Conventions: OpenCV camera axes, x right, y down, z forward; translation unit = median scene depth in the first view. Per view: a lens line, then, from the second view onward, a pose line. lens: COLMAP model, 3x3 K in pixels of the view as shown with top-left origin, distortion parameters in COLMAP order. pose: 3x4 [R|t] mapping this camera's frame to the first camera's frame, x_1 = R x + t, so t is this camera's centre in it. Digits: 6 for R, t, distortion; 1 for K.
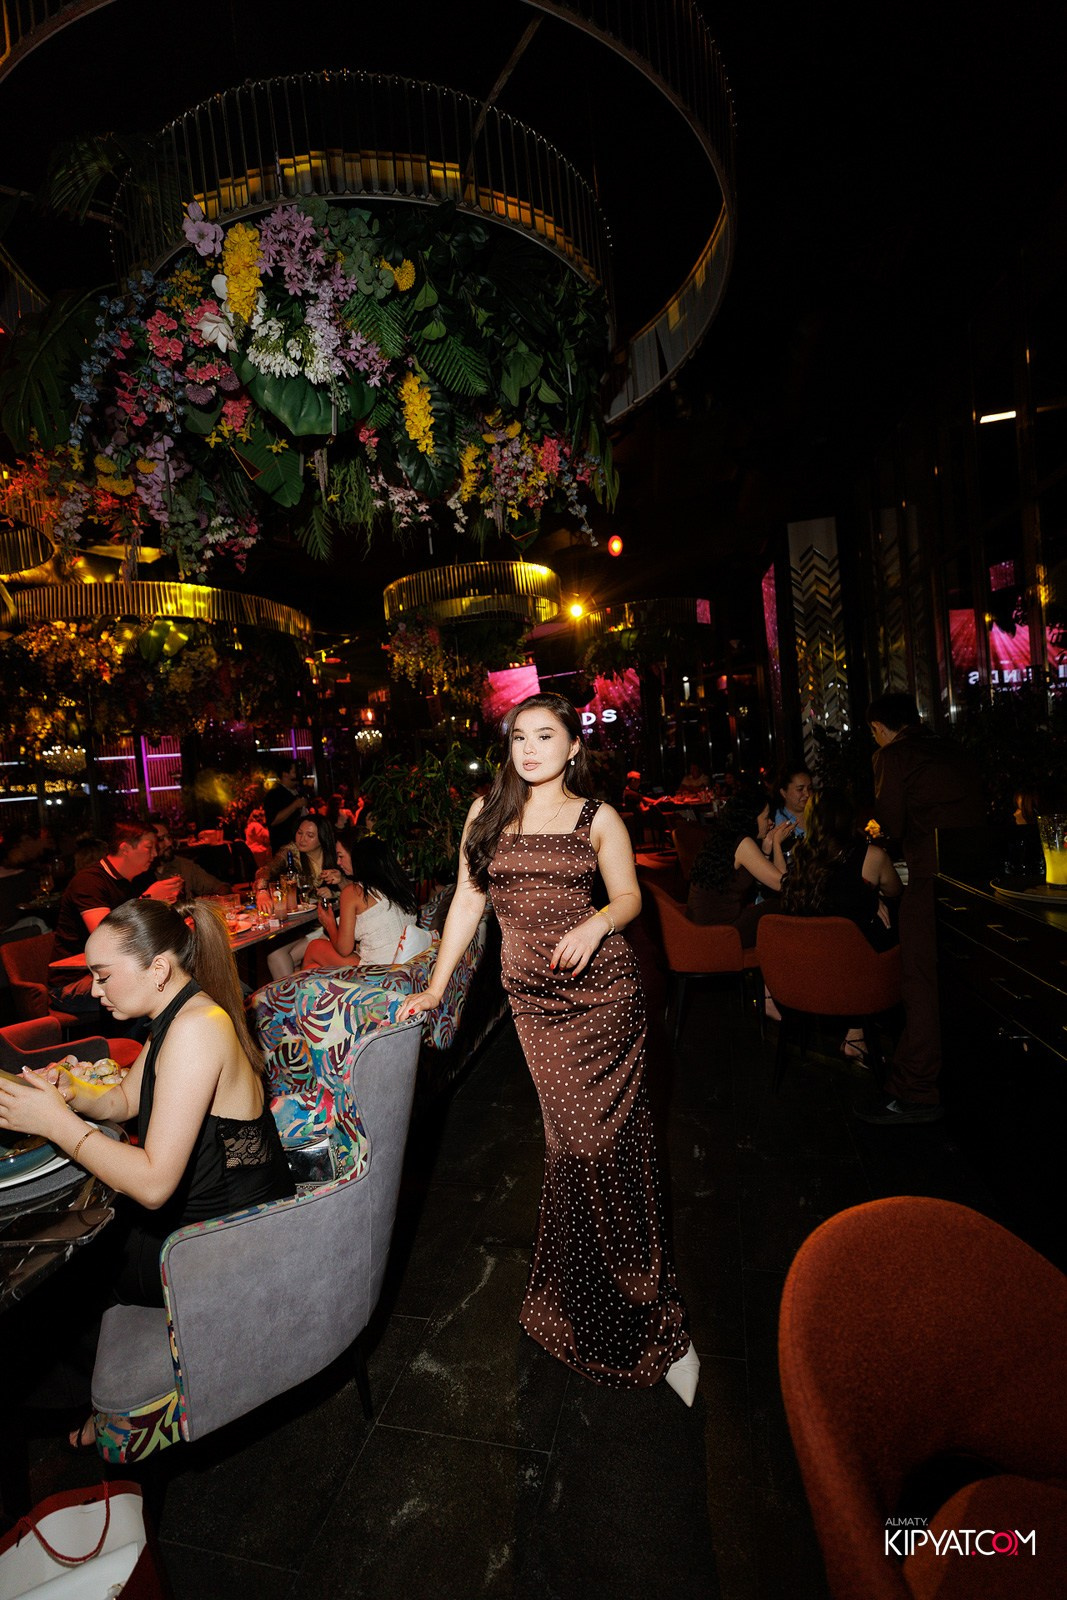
lens RADIAL K [[706.5, 0, 525.5], [0, 706.5, 789.1], [0, 0, 1]] dist [0.002036, 0.000279]
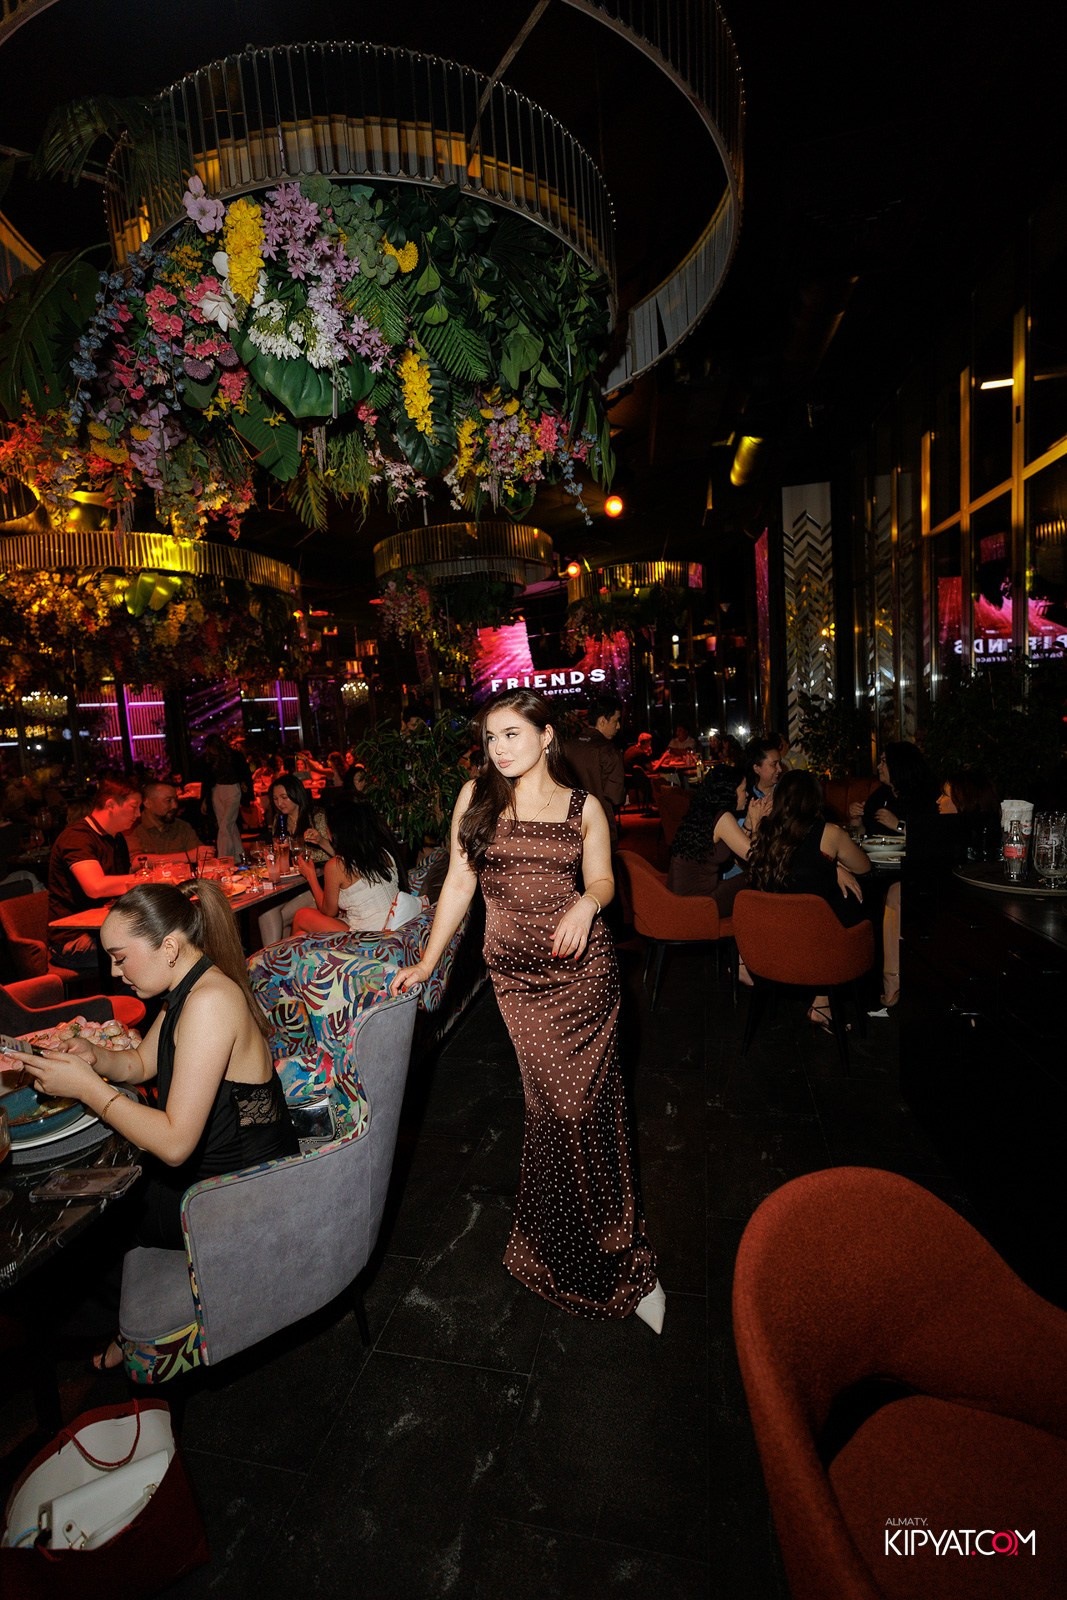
lens RADIAL K [[706.5, 0, 525.5], [0, 706.5, 789.1], [0, 0, 1]] dist [0.002036, 0.000279]
pose [[0.999569, 0.020031, 0.021465, -0.010854], [-0.021377, 0.997694, 0.064414, -0.045989], [-0.020125, -0.064845, 0.997692, -0.043795]]
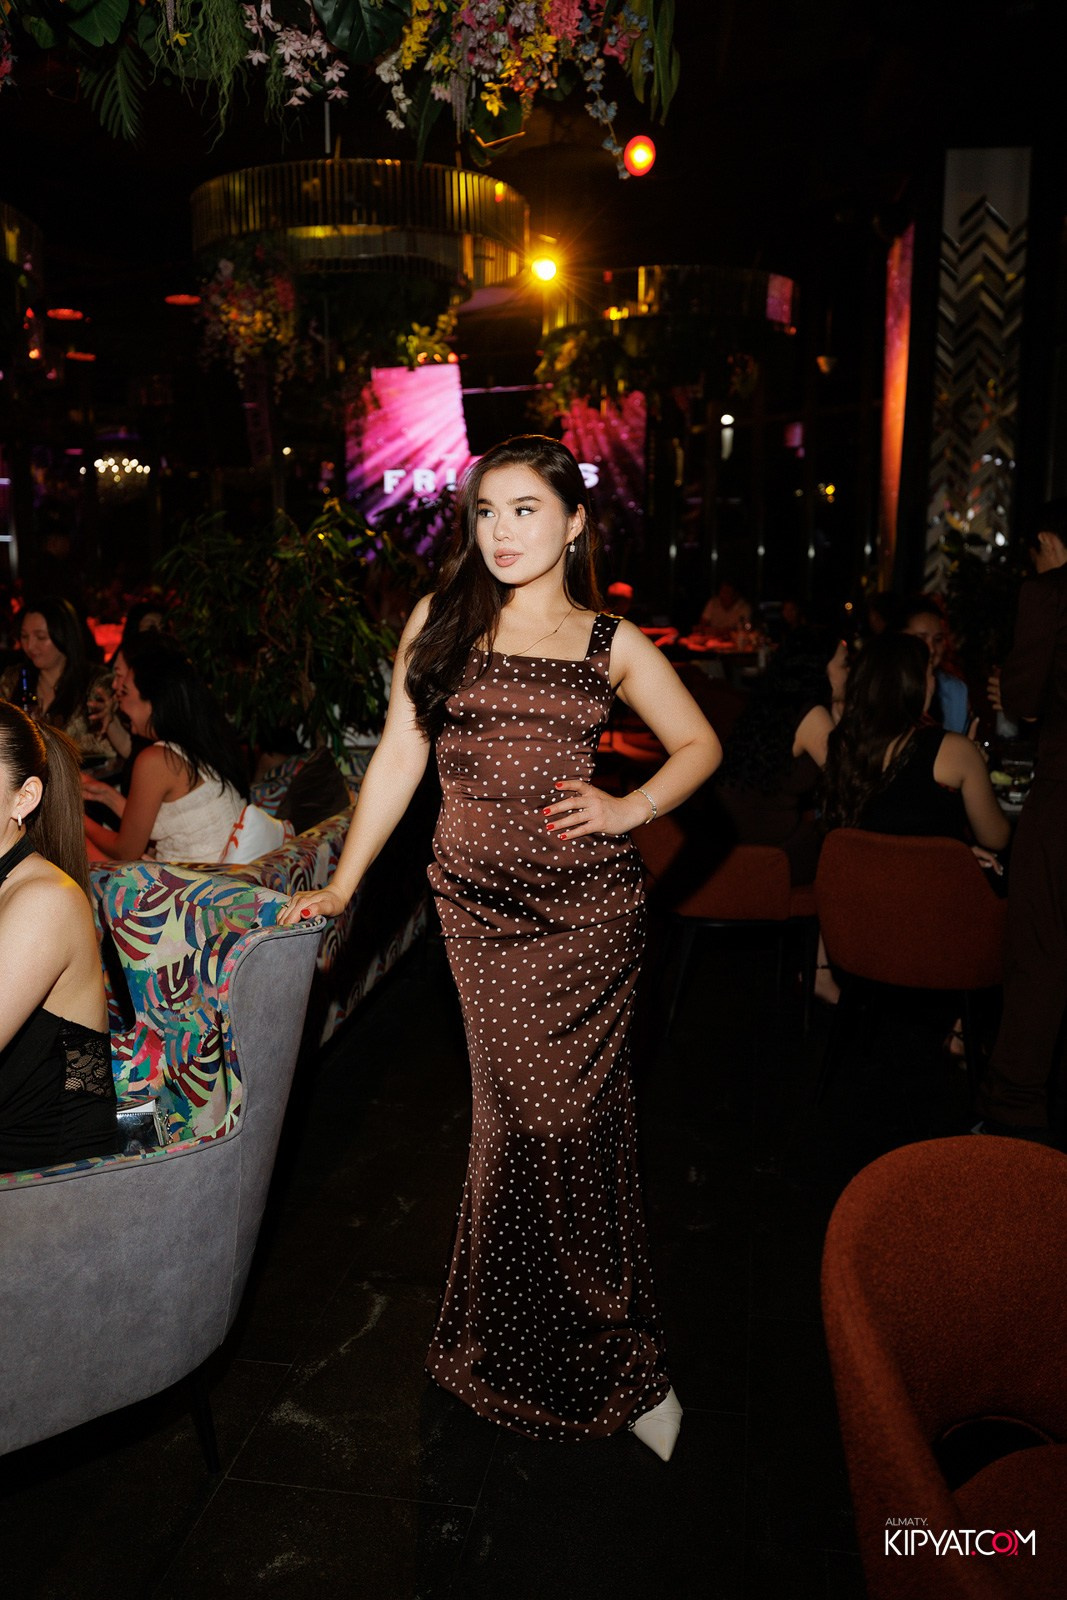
lens RADIAL K [[1327.0, 0, 530.1], [0, 1327.0, 779.1], [0, 0, 1]] dist [-0.001458, -0.000487]
pose [[0.991655, 0.075638, 0.104399, -0.079988], [-0.088517, 0.988222, 0.124825, 0.016740], [-0.093728, -0.133024, 0.986671, -0.185867]]
